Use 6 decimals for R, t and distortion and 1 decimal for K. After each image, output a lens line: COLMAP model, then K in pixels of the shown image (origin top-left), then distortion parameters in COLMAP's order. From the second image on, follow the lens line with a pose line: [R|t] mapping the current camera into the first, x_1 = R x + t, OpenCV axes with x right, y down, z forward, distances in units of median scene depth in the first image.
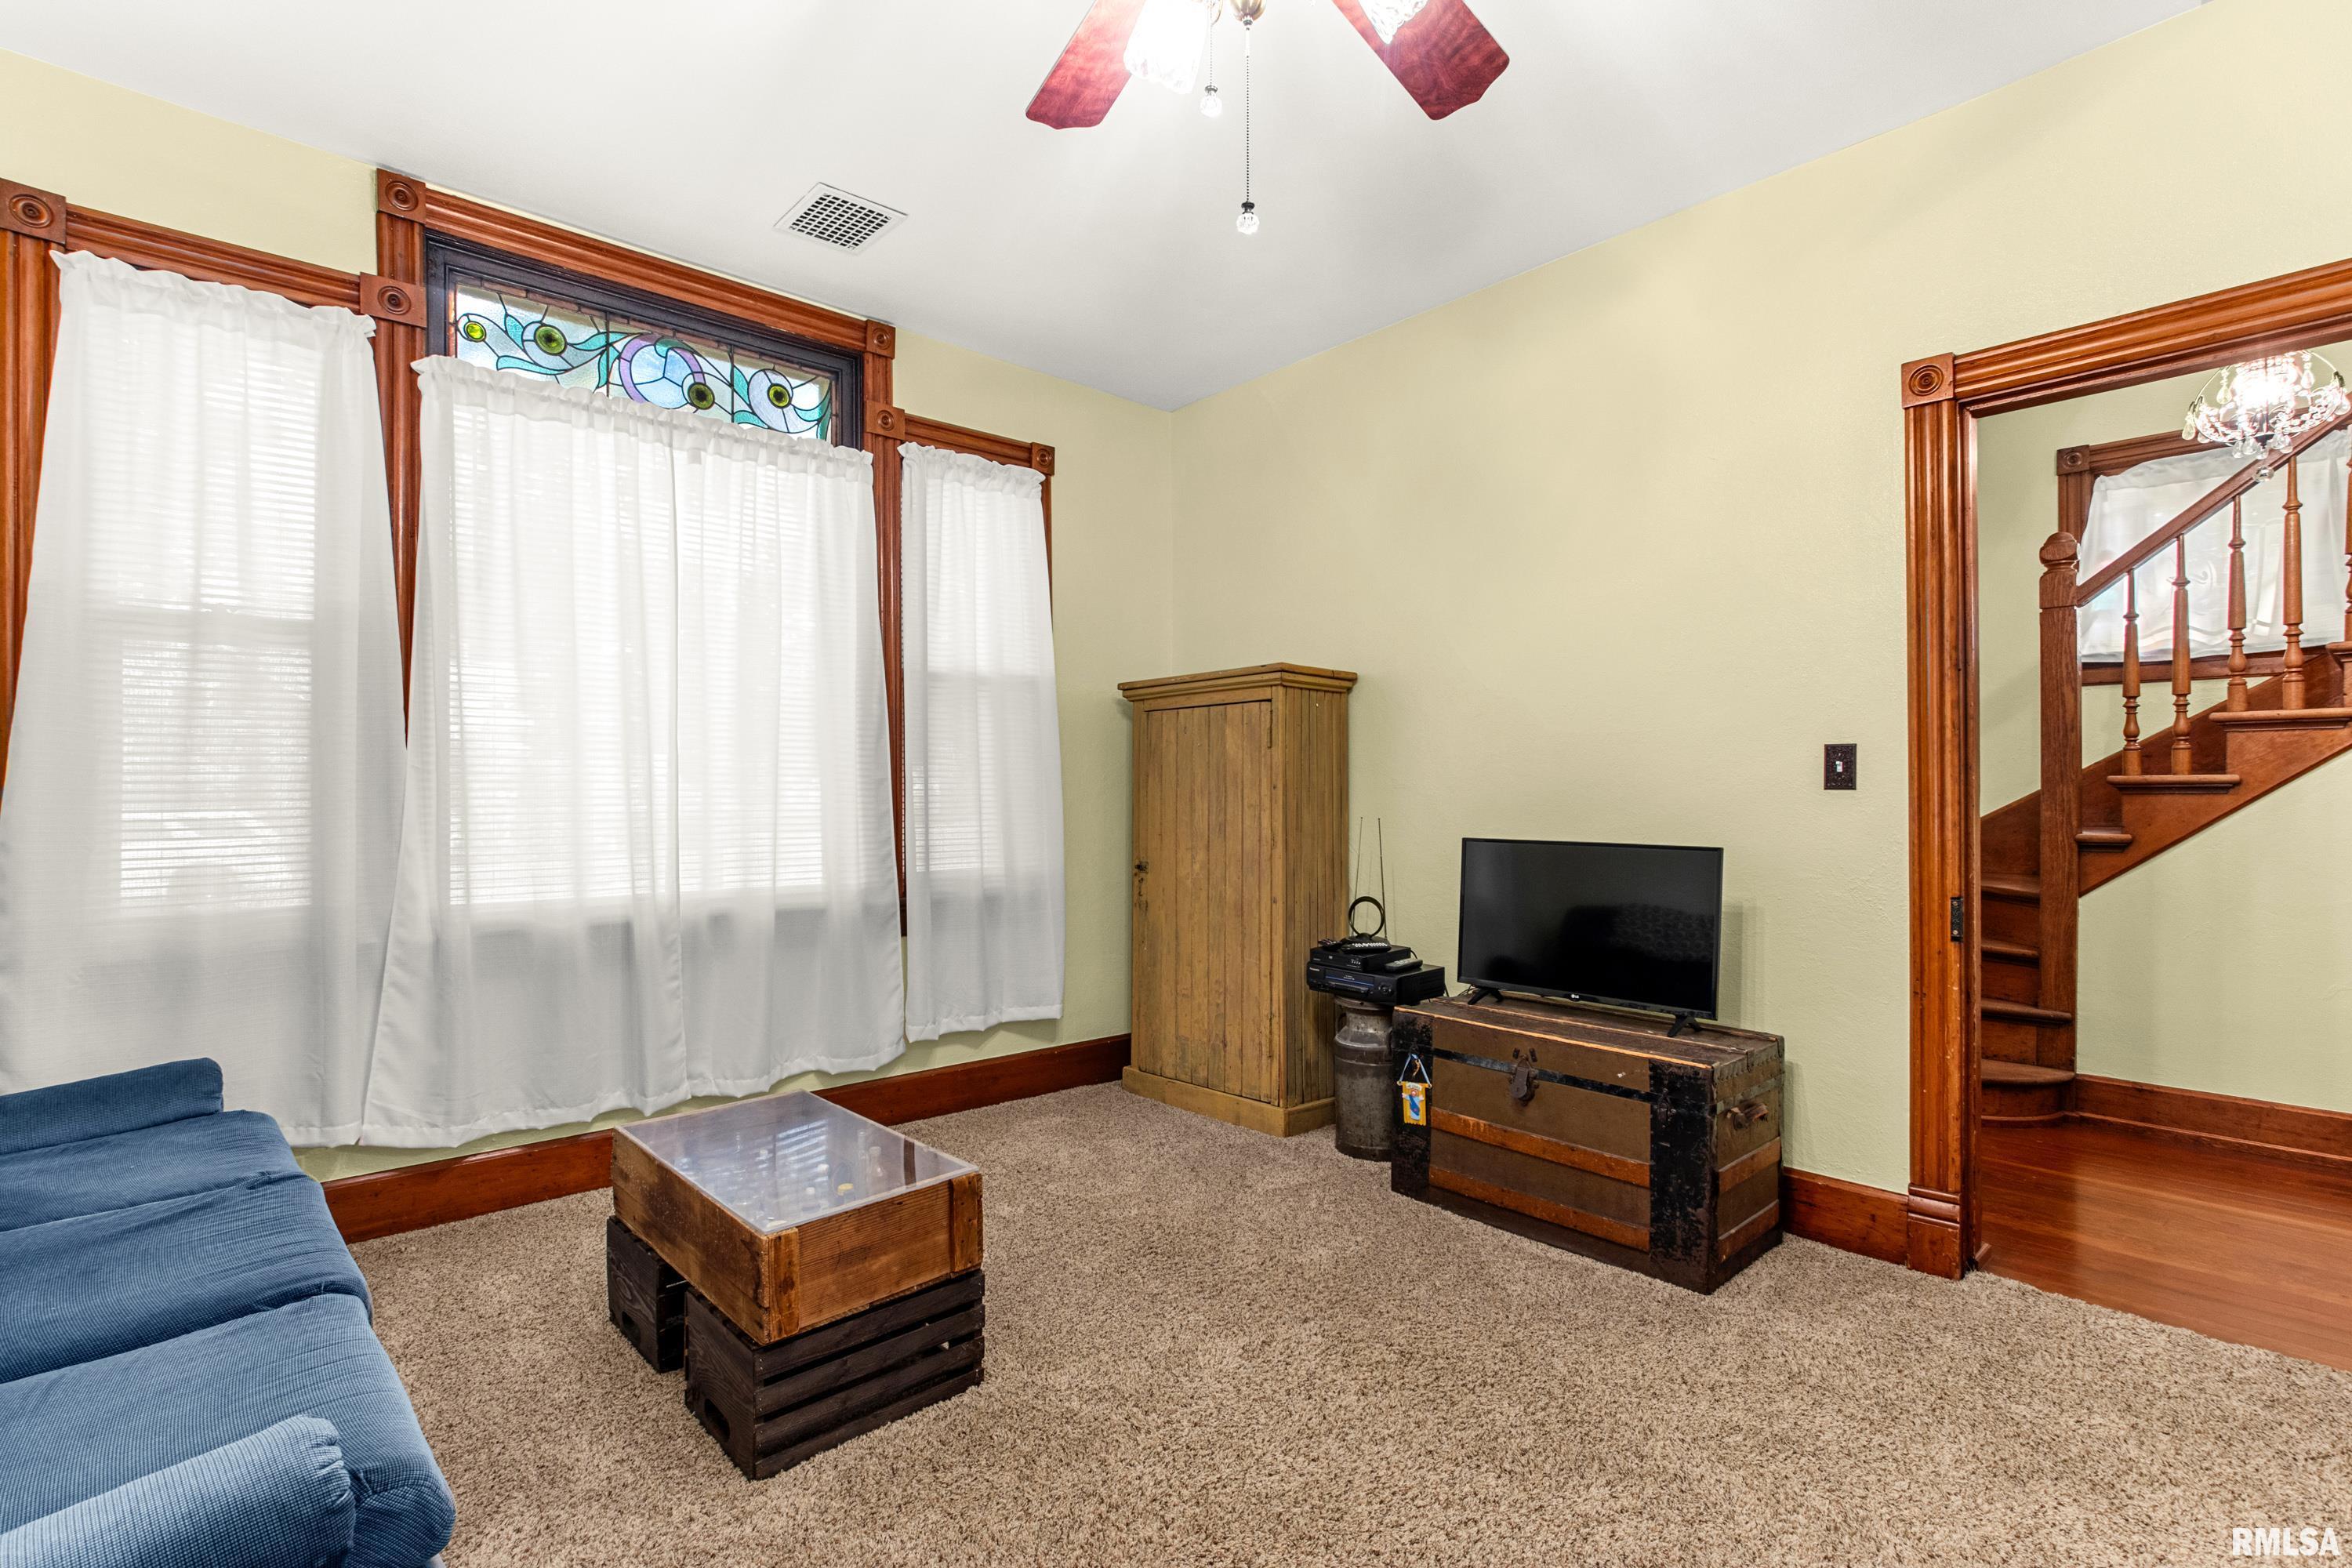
lens RADIAL K [[1109.1, 0, 1160.9], [0, 1109.1, 800.5], [0, 0, 1]] dist [-0.000095, -0.002333]
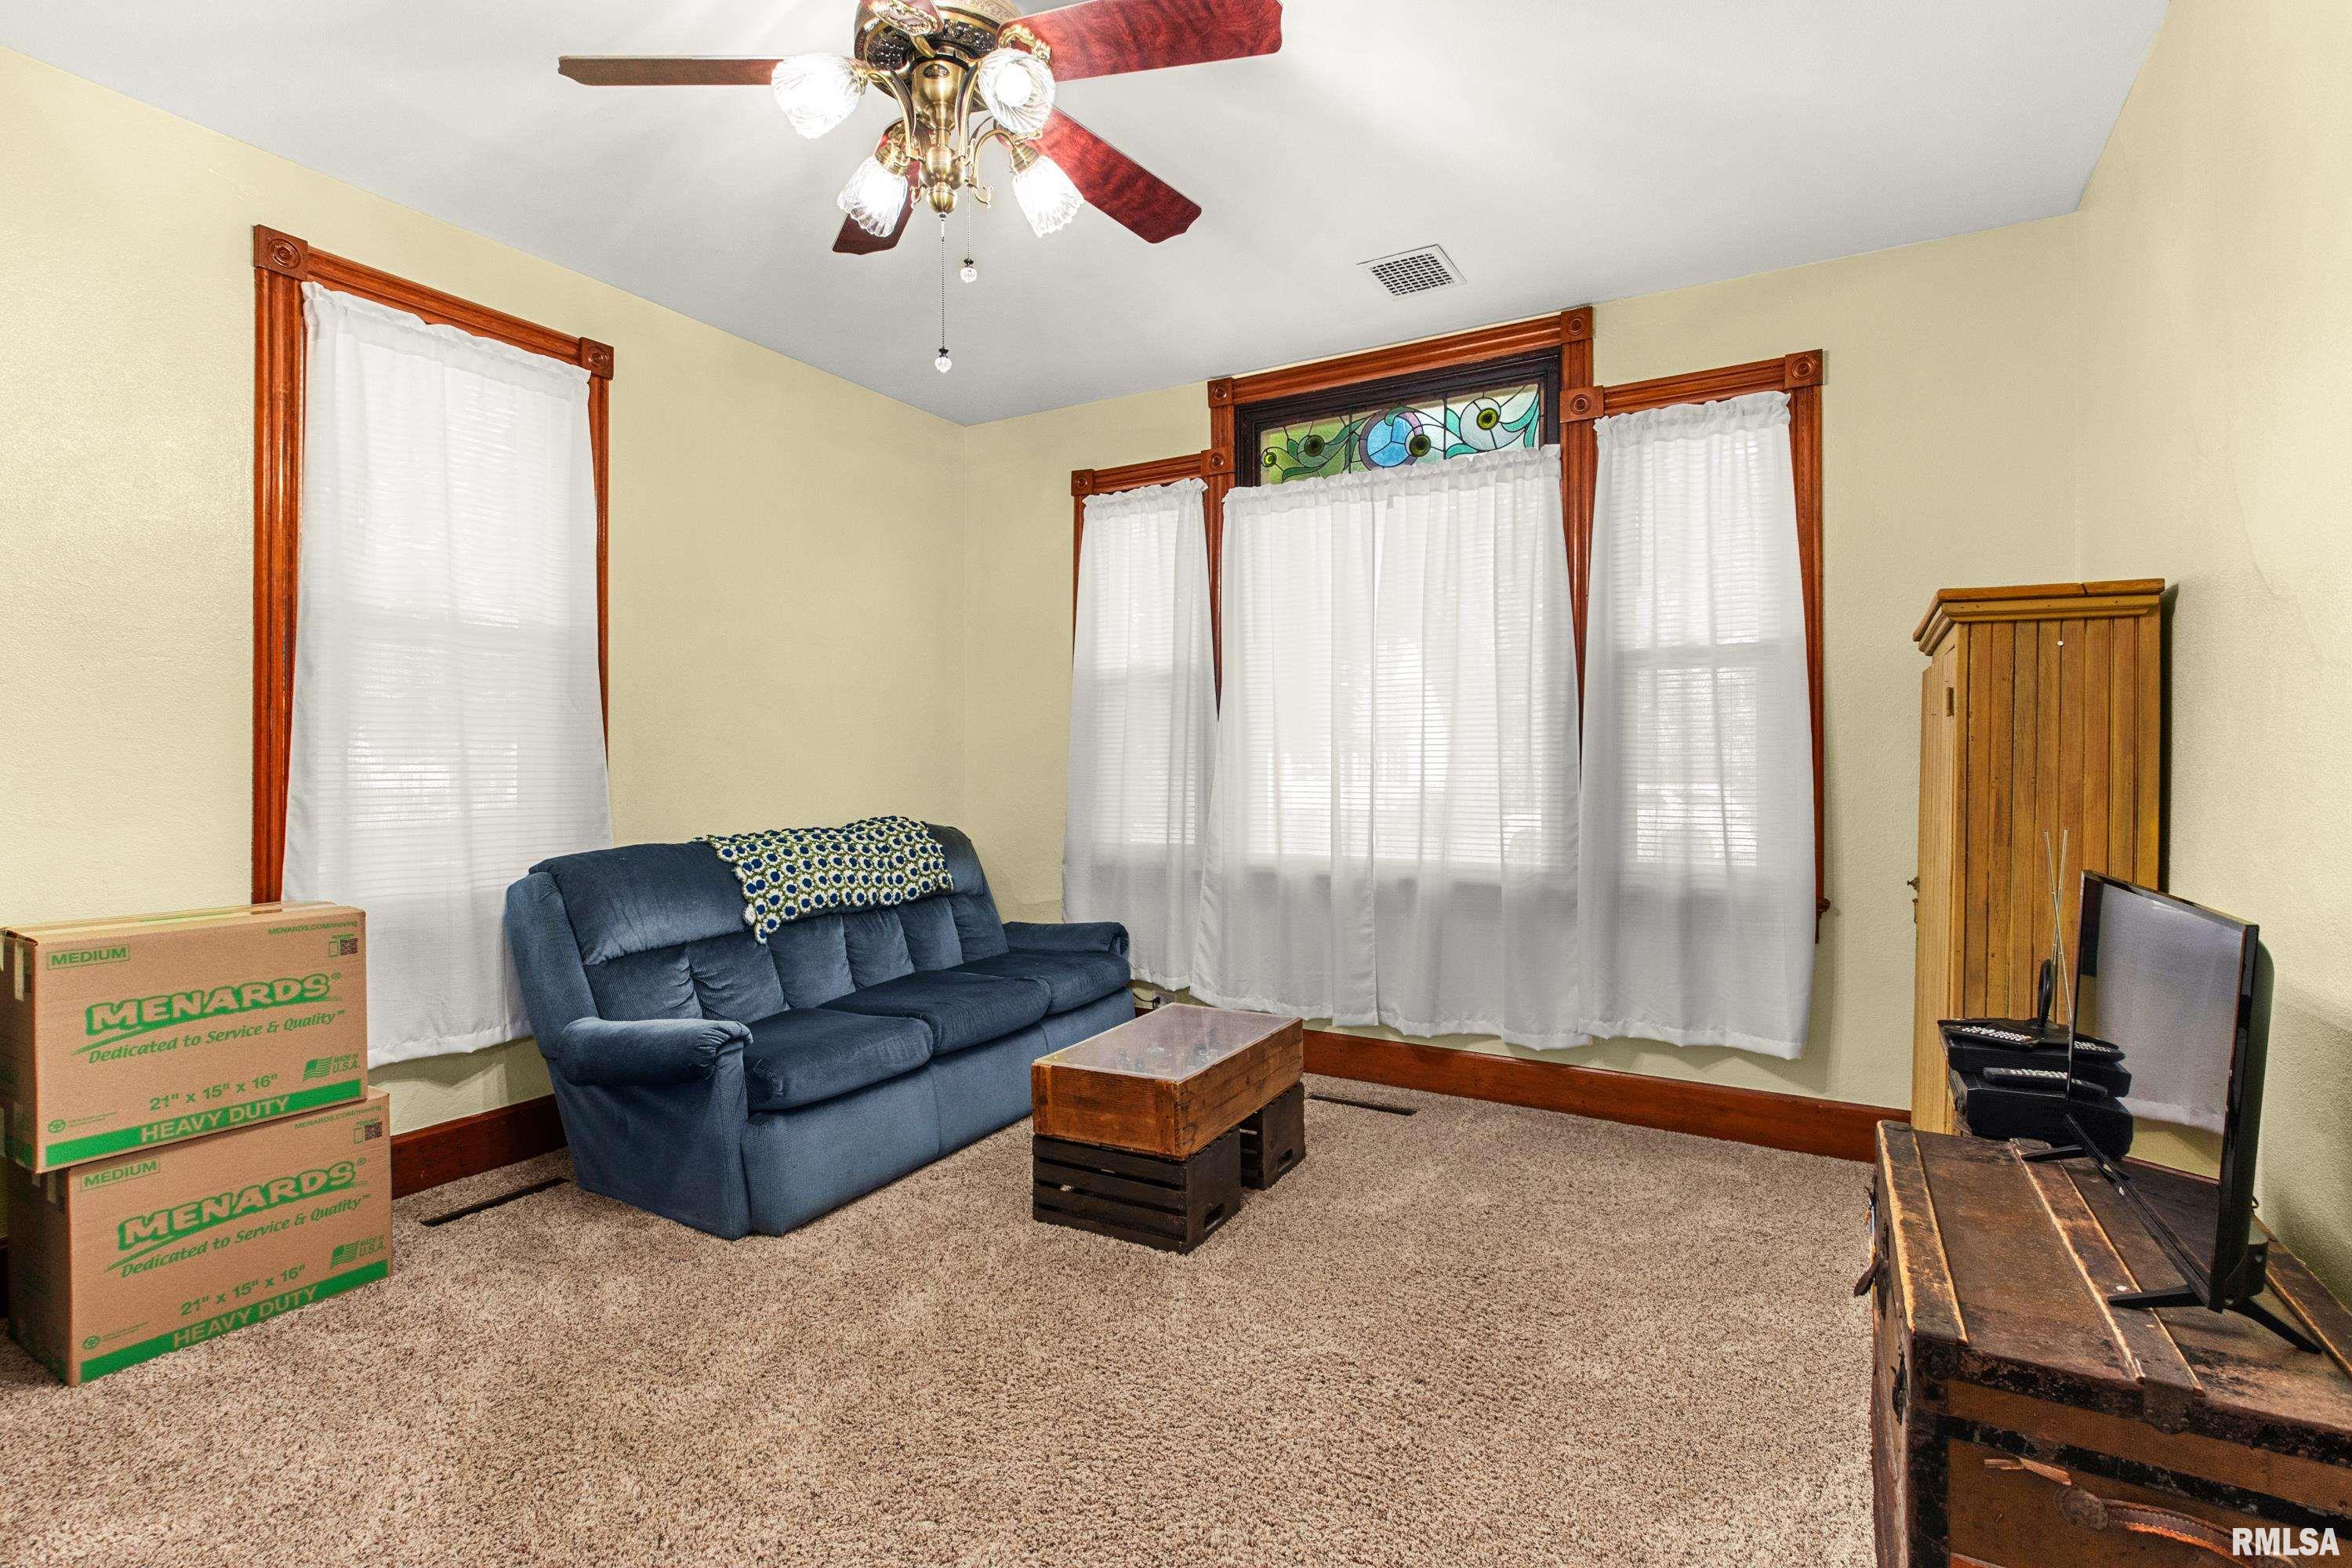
lens RADIAL K [[1109.1, 0, 1159.9], [0, 1109.1, 770.9], [0, 0, 1]] dist [-0.000095, -0.002333]
pose [[0.306123, 0.003618, -0.951985, 0.681459], [-0.009531, 0.999954, 0.000735, -0.012823], [0.951944, 0.008848, 0.306143, 0.395451]]
